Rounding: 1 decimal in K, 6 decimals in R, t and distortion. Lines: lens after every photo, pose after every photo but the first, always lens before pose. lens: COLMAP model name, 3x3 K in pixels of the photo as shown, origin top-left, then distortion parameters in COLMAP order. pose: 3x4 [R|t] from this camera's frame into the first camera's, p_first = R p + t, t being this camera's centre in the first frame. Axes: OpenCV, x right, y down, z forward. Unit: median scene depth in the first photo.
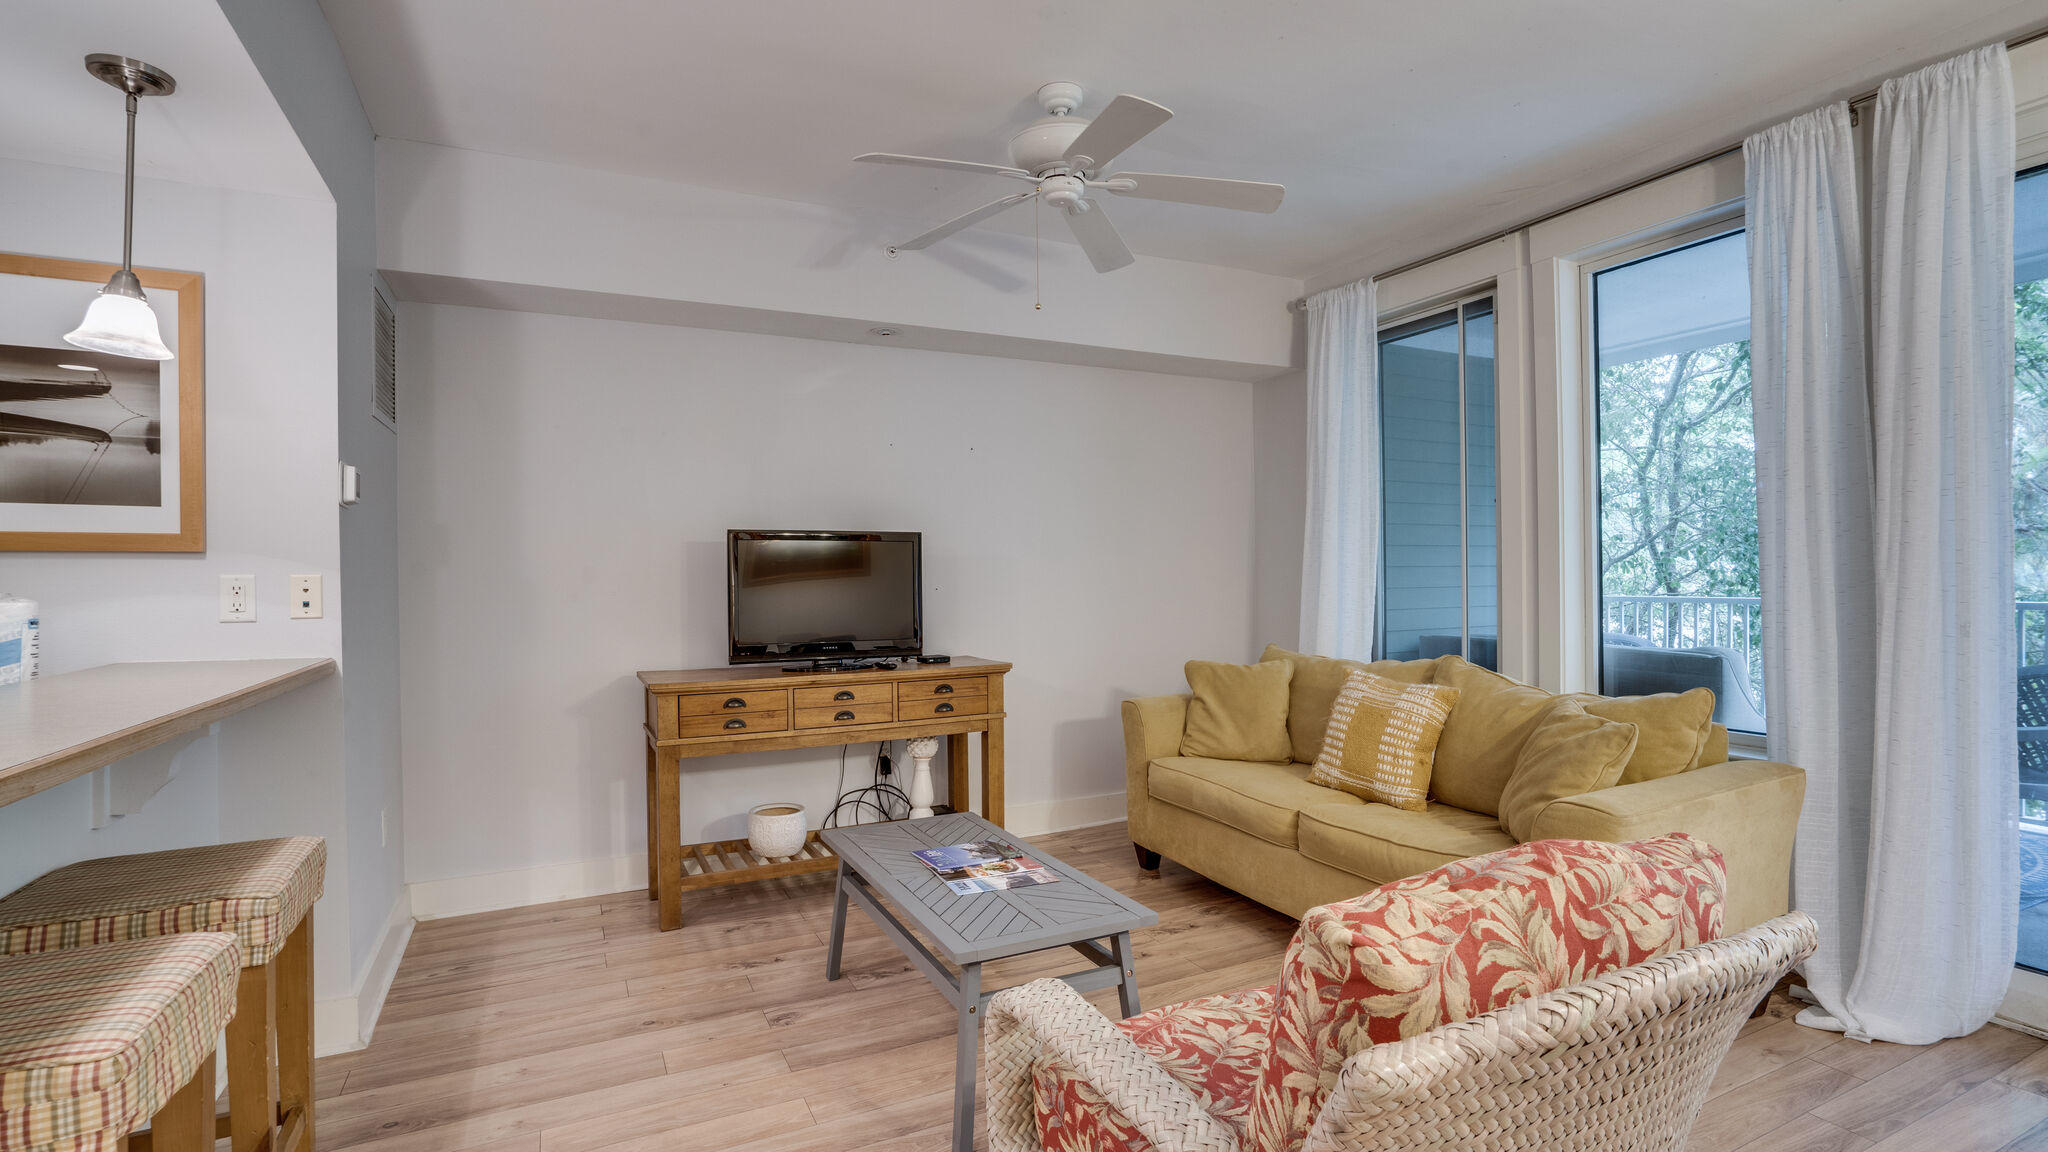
lens RADIAL K [[947.0, 0, 1005.9], [0, 947.0, 581.2], [0, 0, 1]] dist [-0.033576, 0.018034]
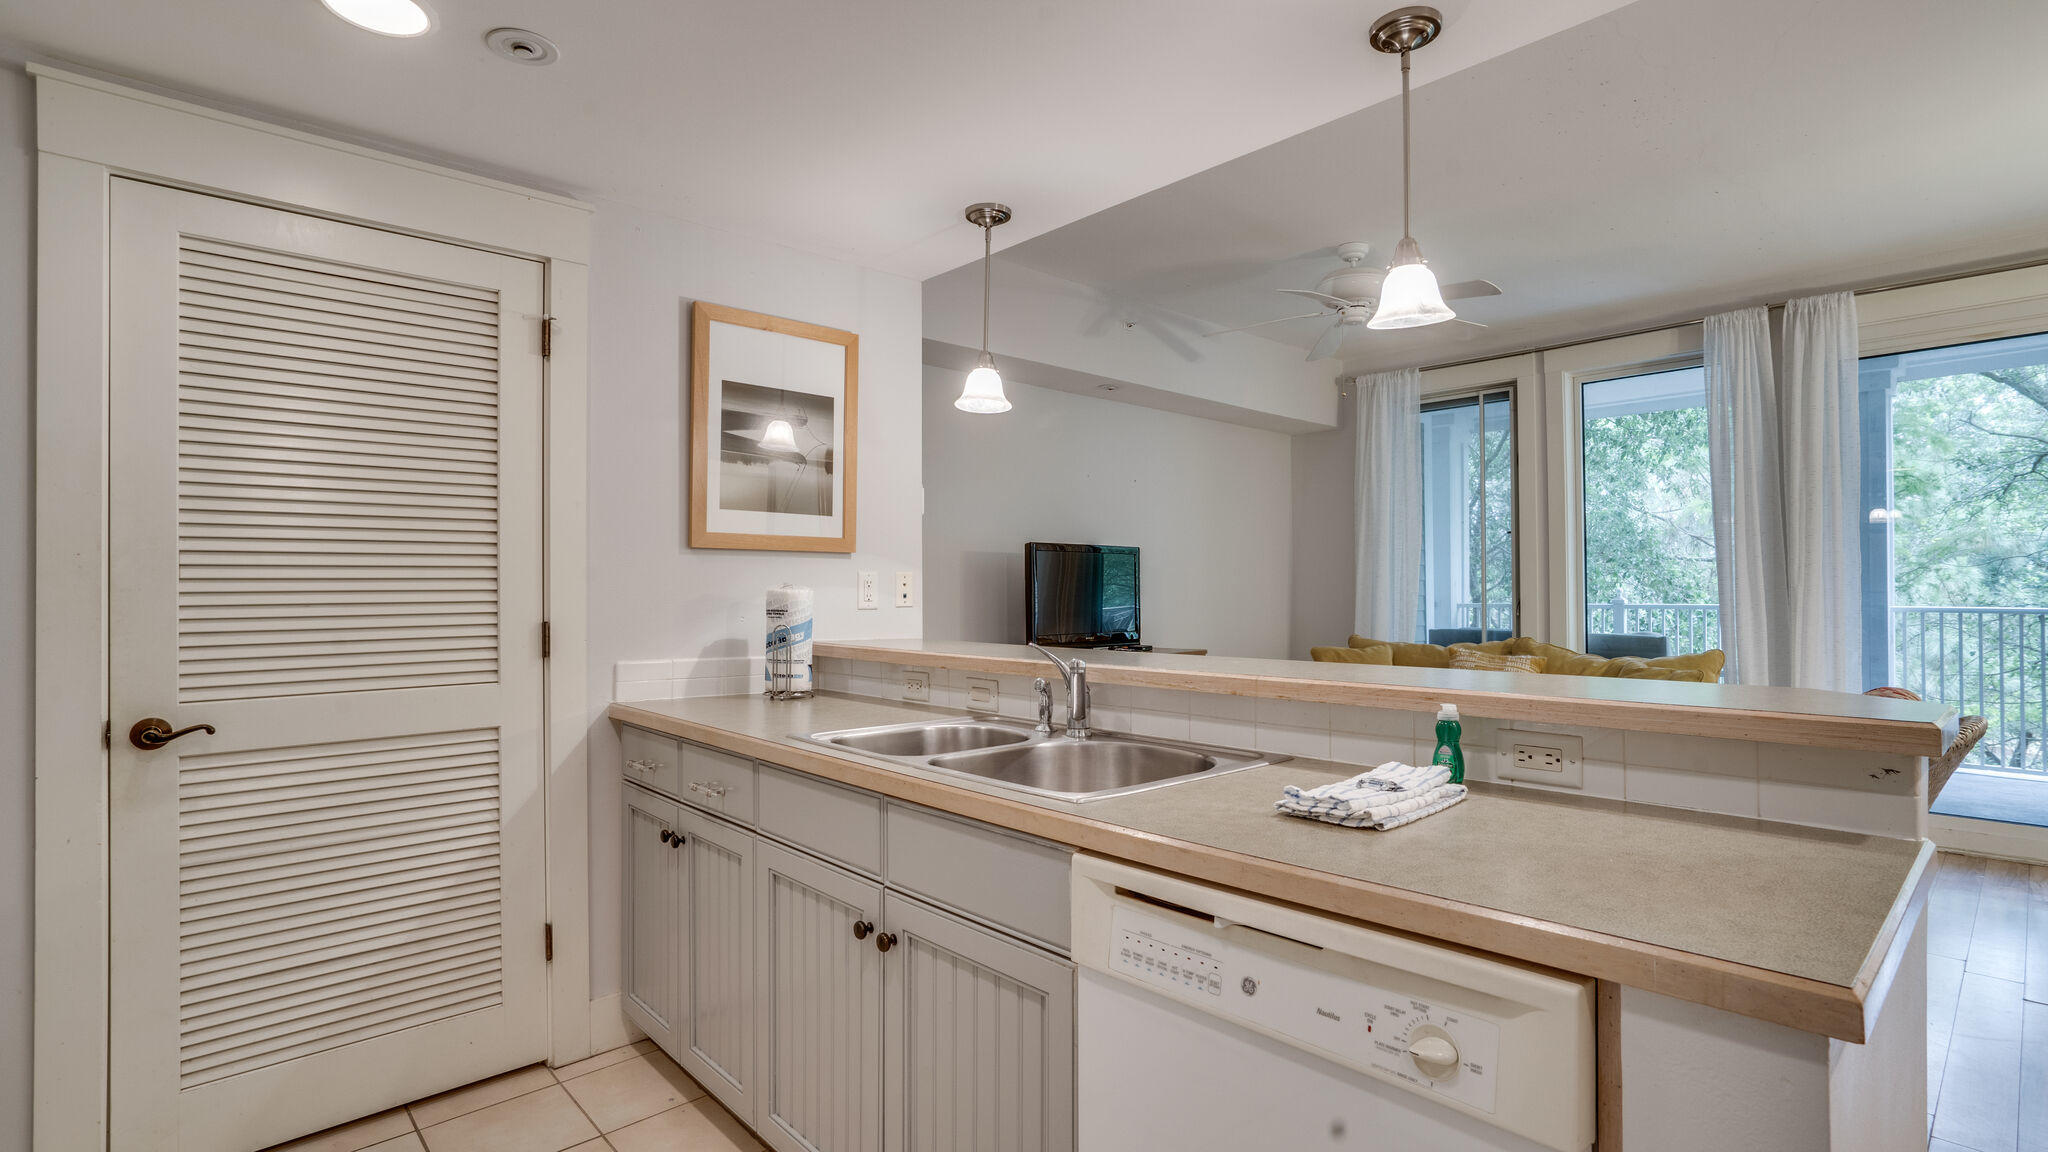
lens RADIAL K [[947.0, 0, 1009.0], [0, 947.0, 584.5], [0, 0, 1]] dist [-0.033576, 0.018034]
pose [[0.961451, 0.007277, 0.274880, -0.966461], [-0.002736, 0.999853, -0.016898, 0.030897], [-0.274962, 0.015494, 0.961330, -0.274900]]
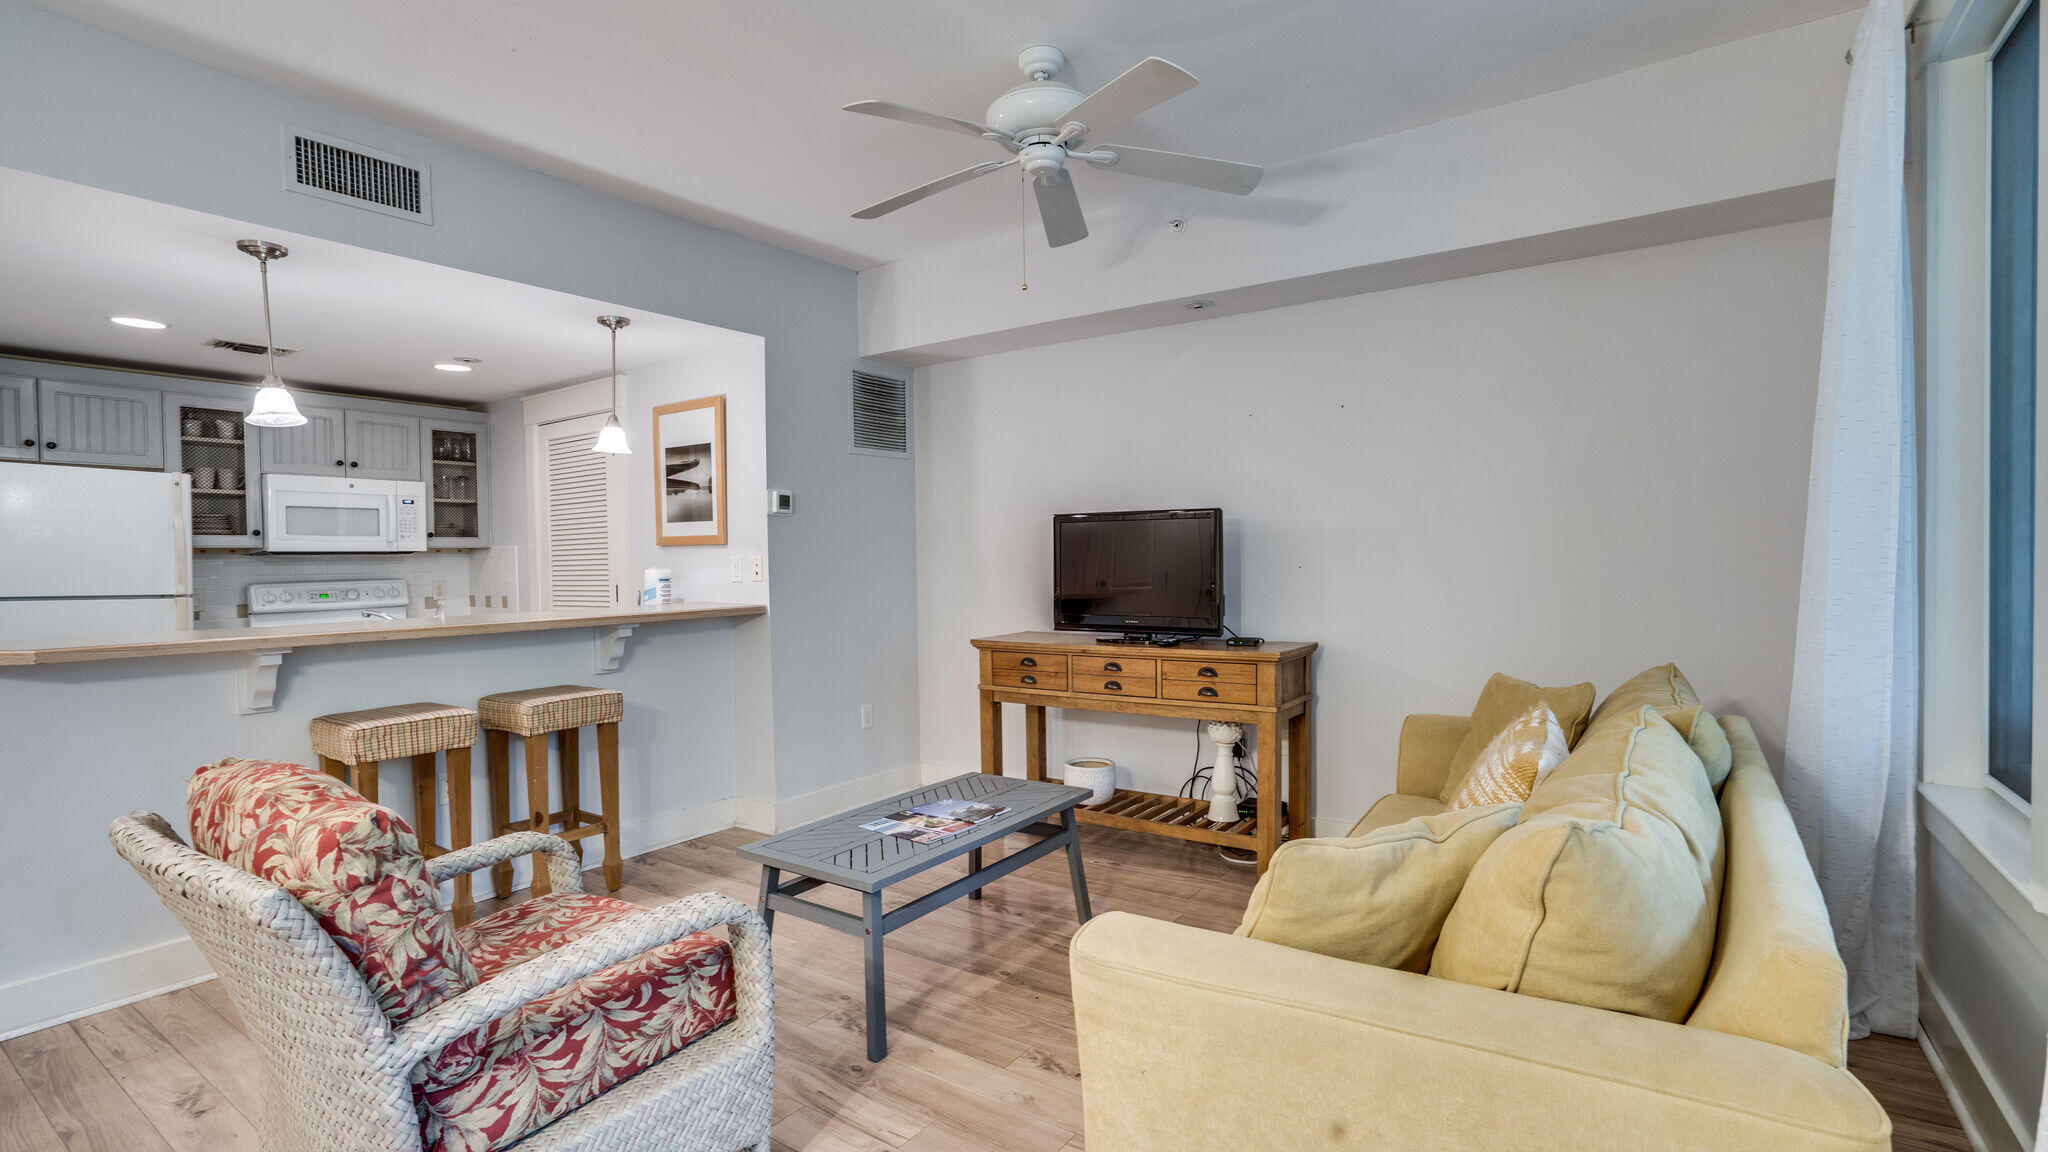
lens RADIAL K [[947.0, 0, 1023.3], [0, 947.0, 583.5], [0, 0, 1]] dist [-0.033576, 0.018034]
pose [[0.477279, 0.027919, -0.878308, 1.046055], [0.004995, 0.999393, 0.034483, -0.014287], [0.878738, -0.020845, 0.476850, 0.594707]]
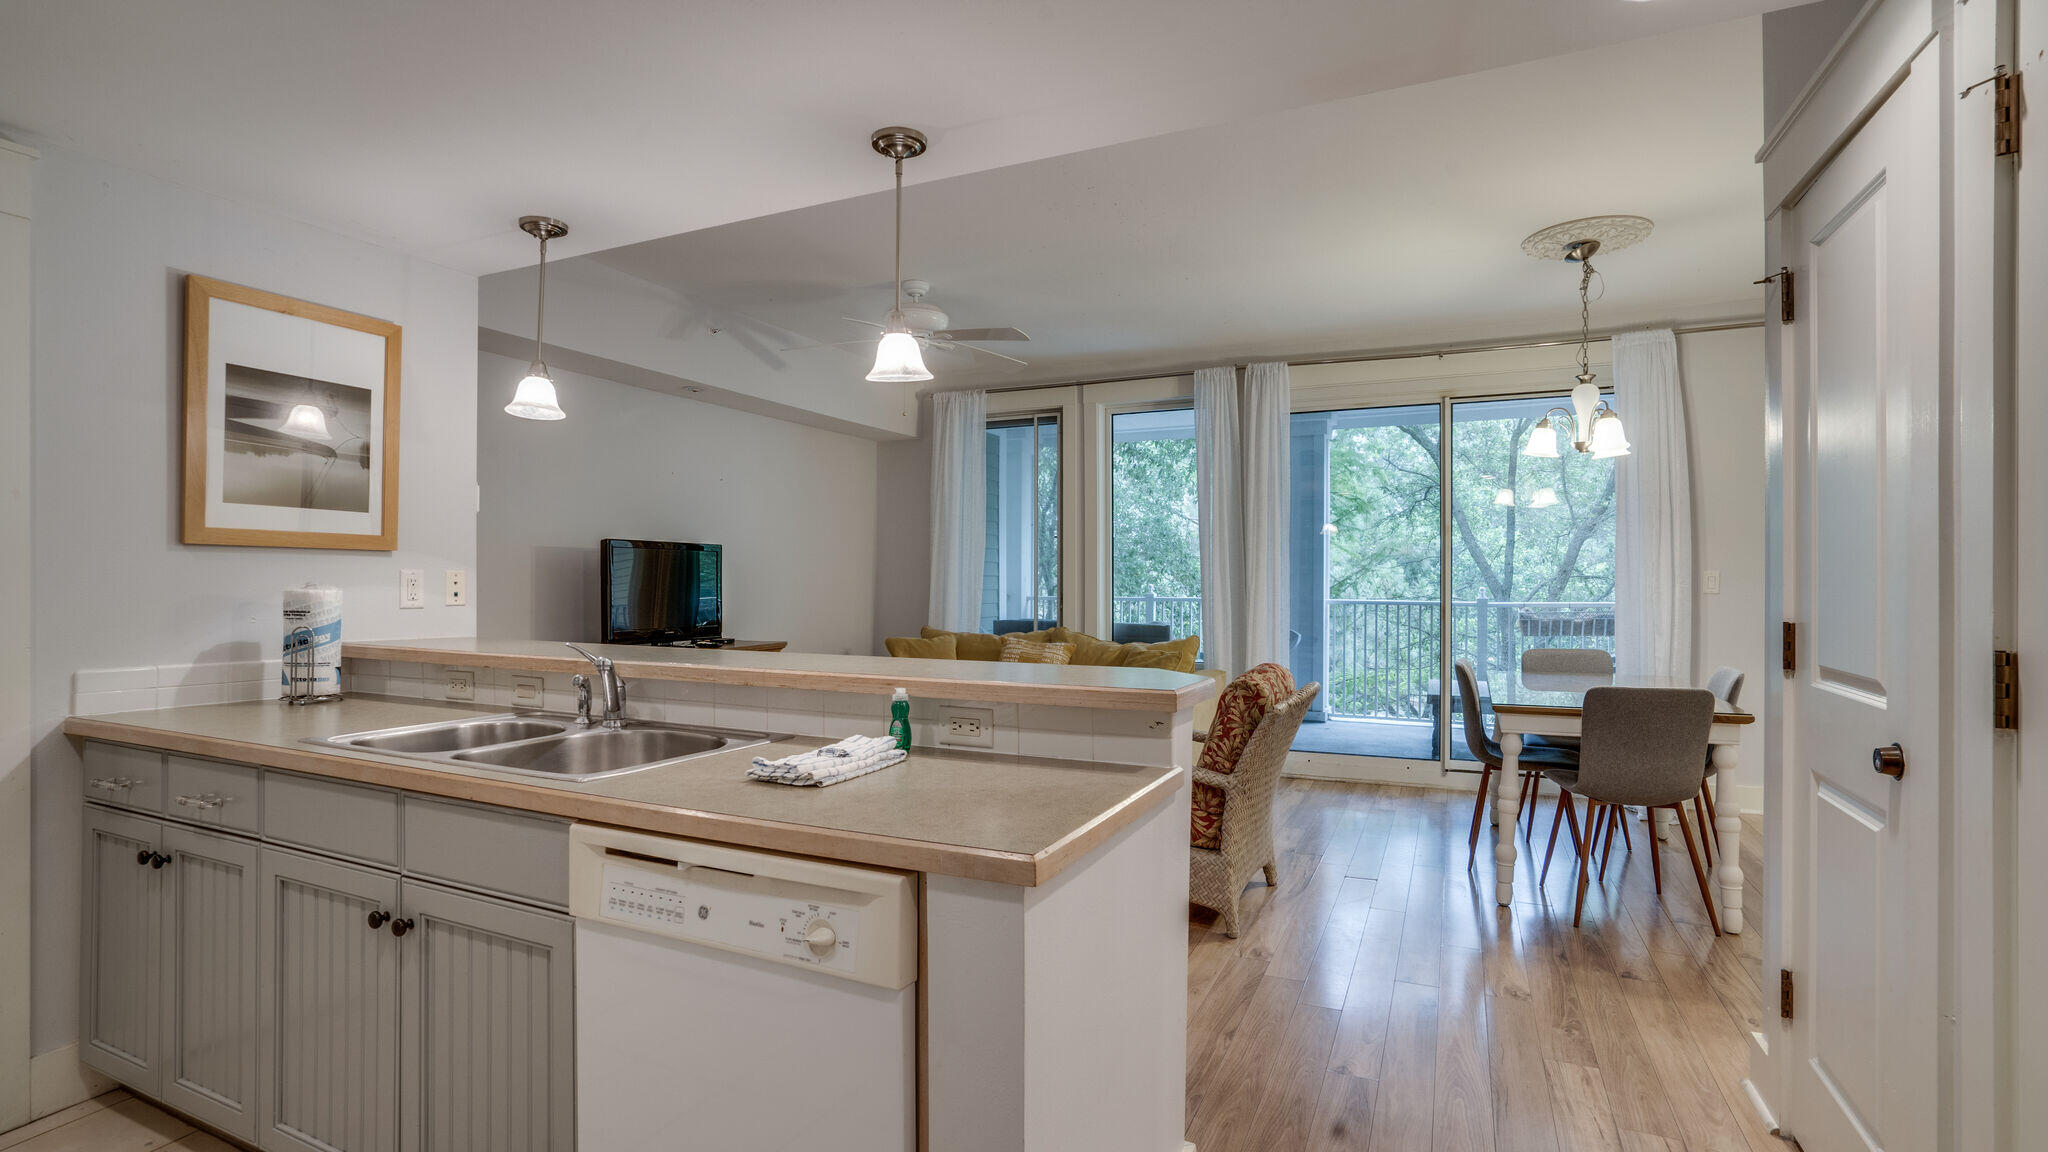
lens RADIAL K [[947.0, 0, 1007.2], [0, 947.0, 582.0], [0, 0, 1]] dist [-0.033576, 0.018034]
pose [[0.785700, 0.010406, 0.618520, -0.945920], [-0.006453, 0.999942, -0.008625, 0.014593], [-0.618574, 0.002786, 0.785722, -0.443853]]
